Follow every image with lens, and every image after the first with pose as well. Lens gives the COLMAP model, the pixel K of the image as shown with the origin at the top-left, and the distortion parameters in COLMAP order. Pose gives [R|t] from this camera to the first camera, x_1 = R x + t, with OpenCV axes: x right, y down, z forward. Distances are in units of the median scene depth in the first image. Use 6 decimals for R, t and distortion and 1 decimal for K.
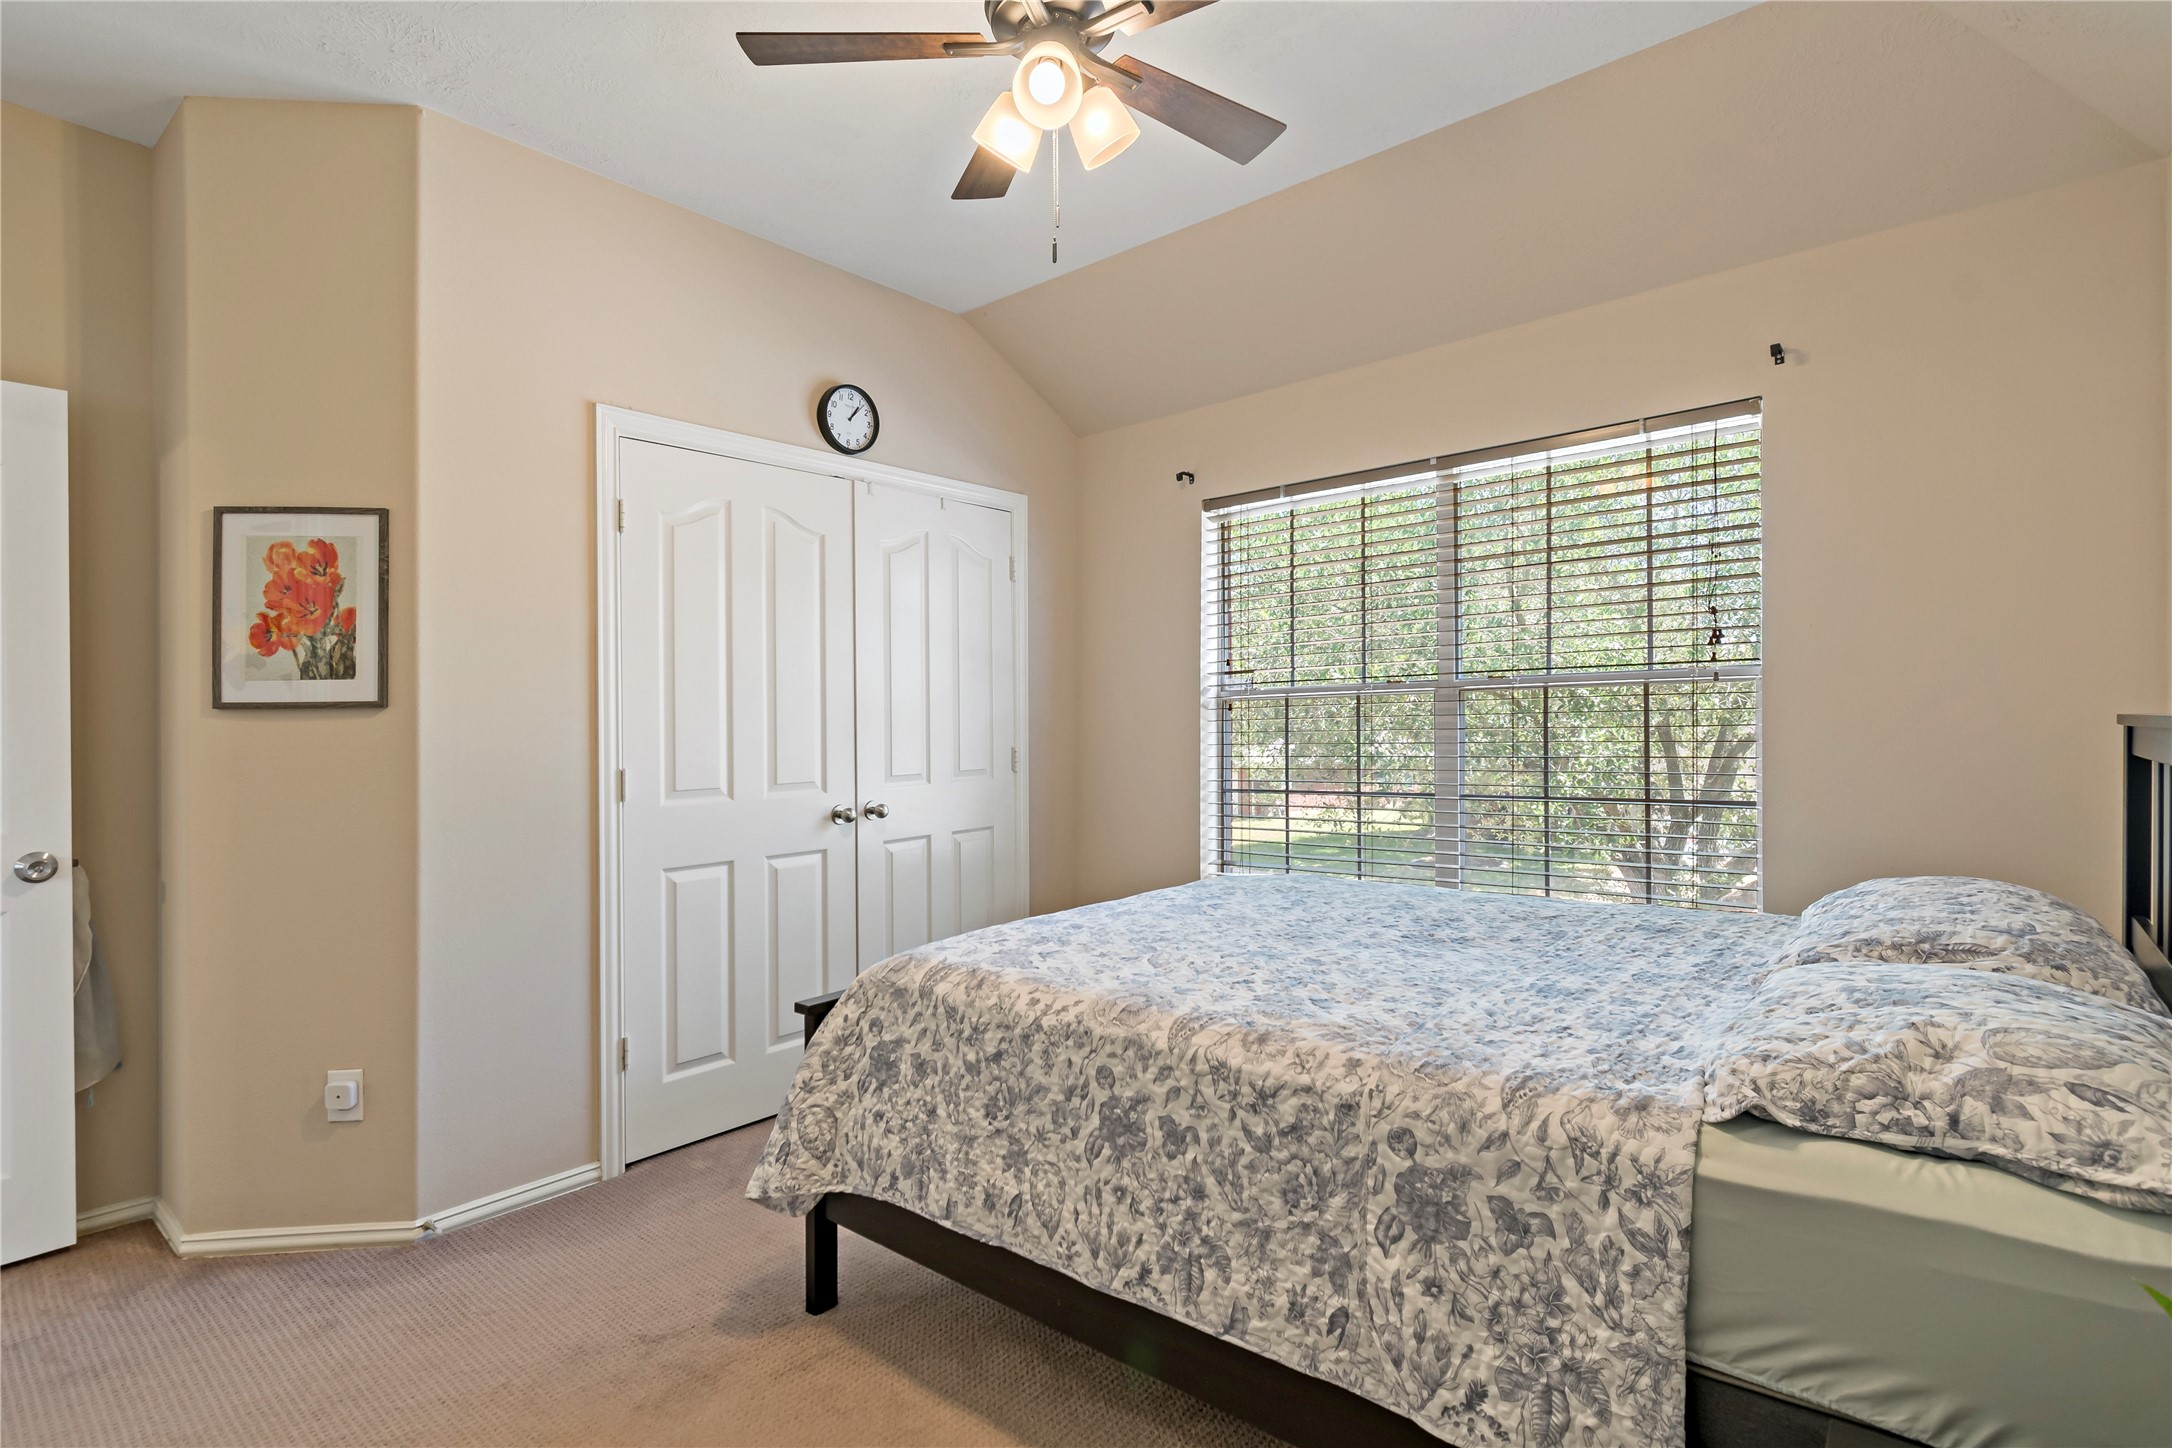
lens RADIAL K [[1042.7, 0, 1086.5], [0, 1042.7, 720.8], [0, 0, 1]] dist [0.001920, 0.000164]
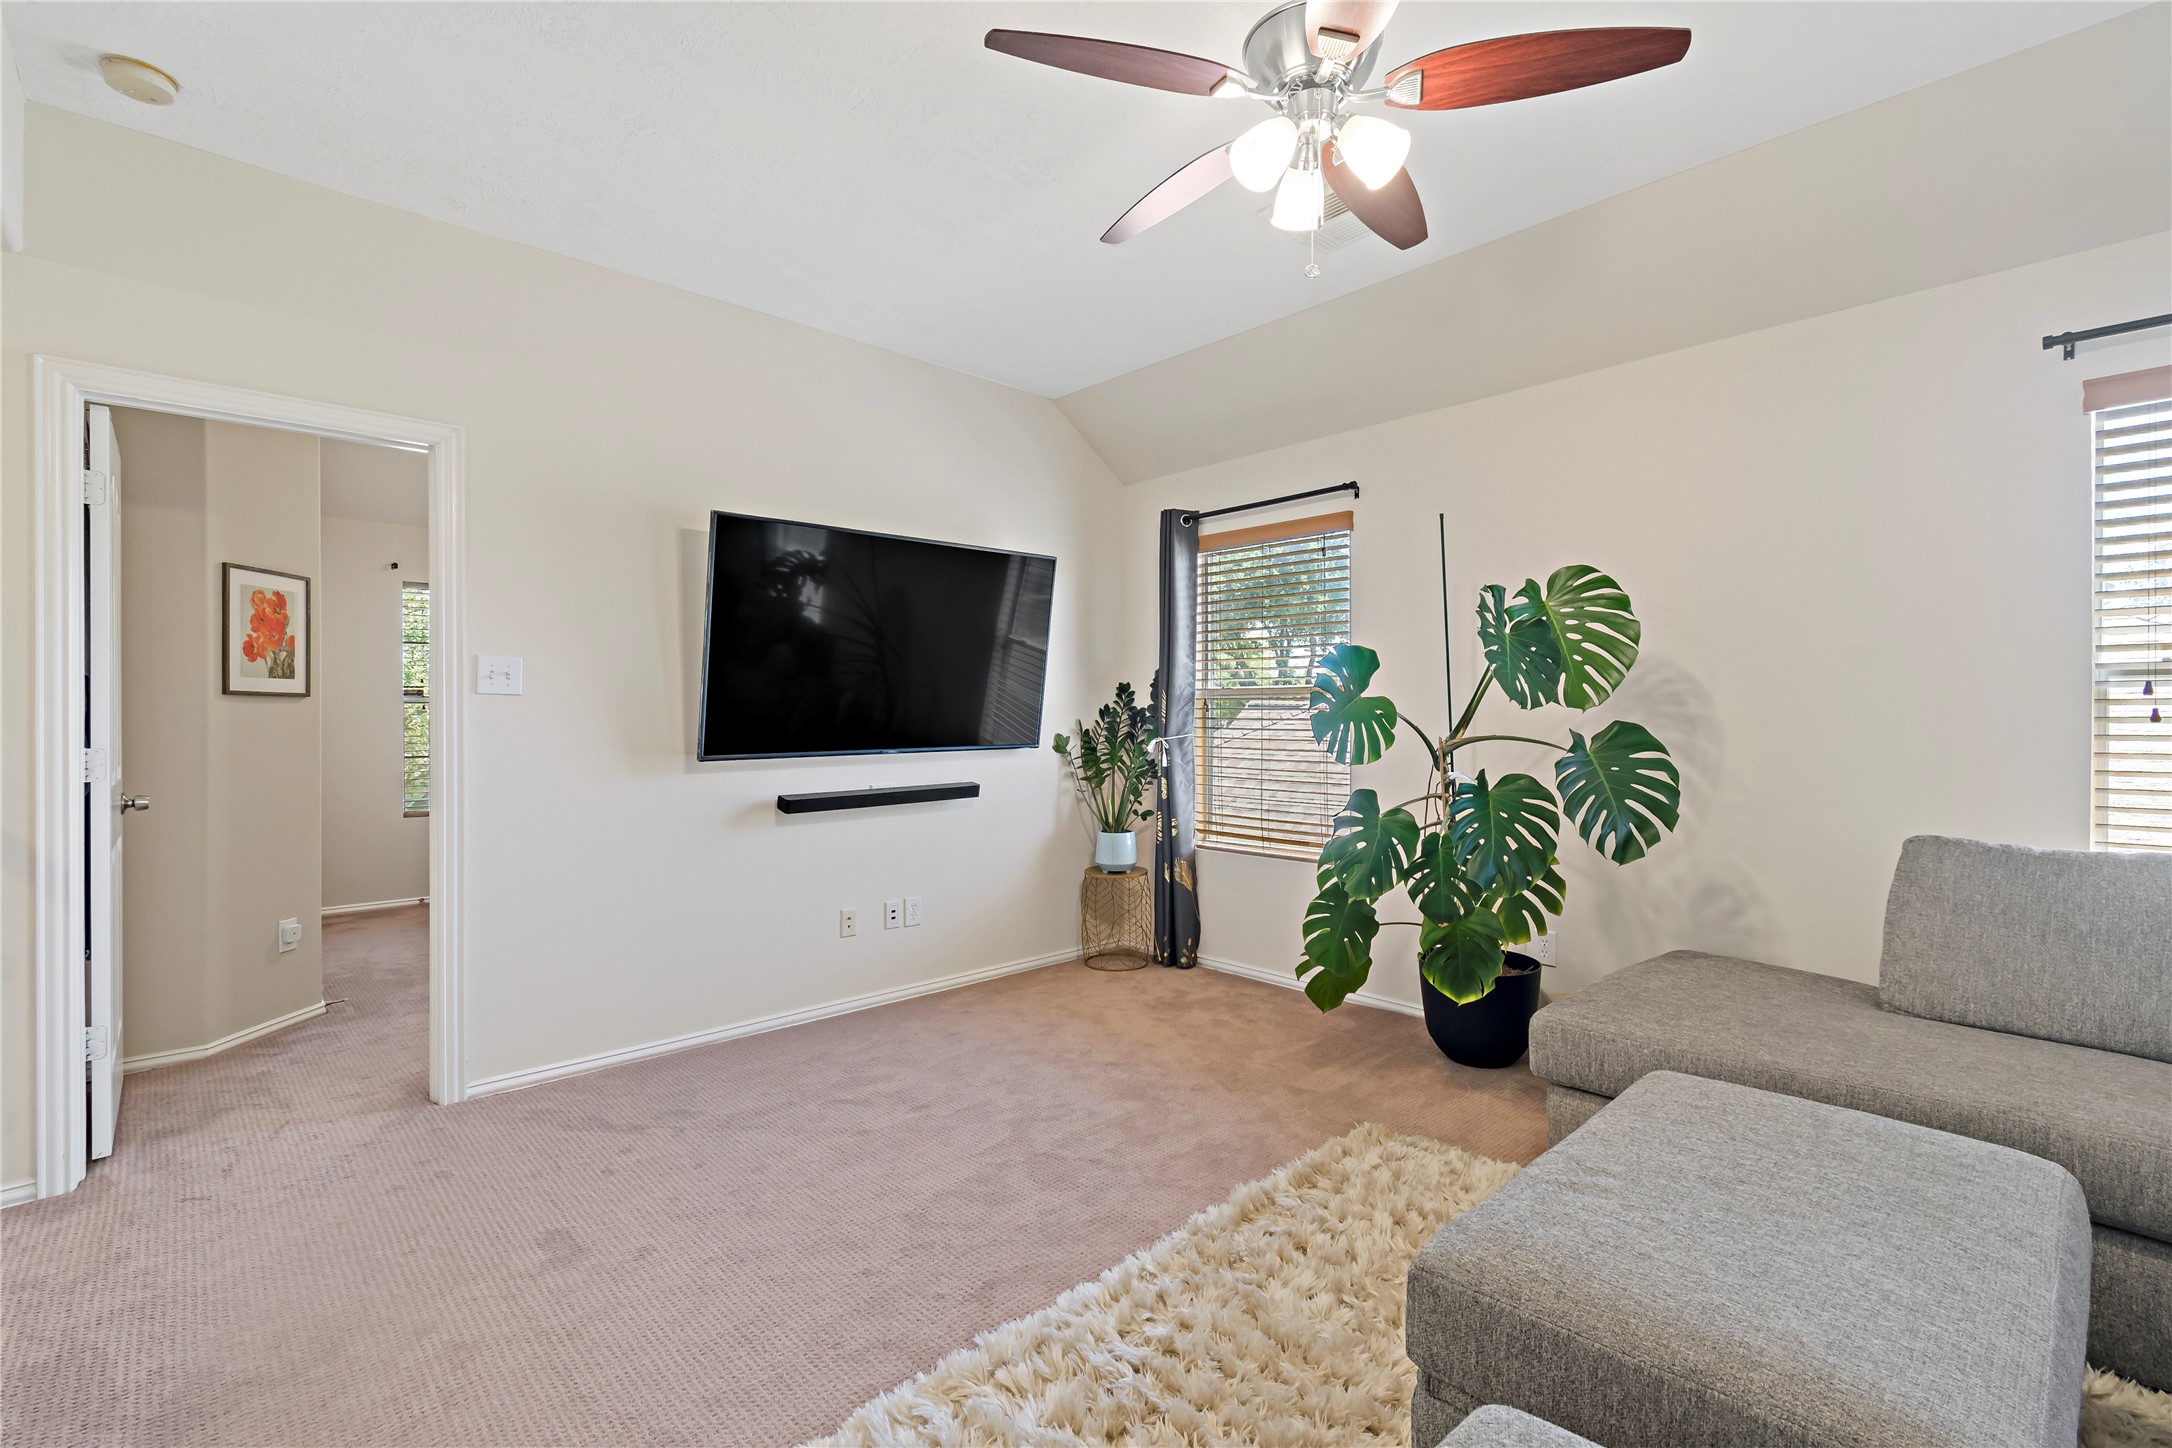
lens RADIAL K [[983.7, 0, 1088.5], [0, 983.7, 725.2], [0, 0, 1]] dist [0.001308, 0.000606]
pose [[0.087307, 0.002223, 0.996179, -2.136163], [-0.000087, 0.999998, -0.002224, 0.035819], [-0.996181, 0.000108, 0.087307, -0.377689]]
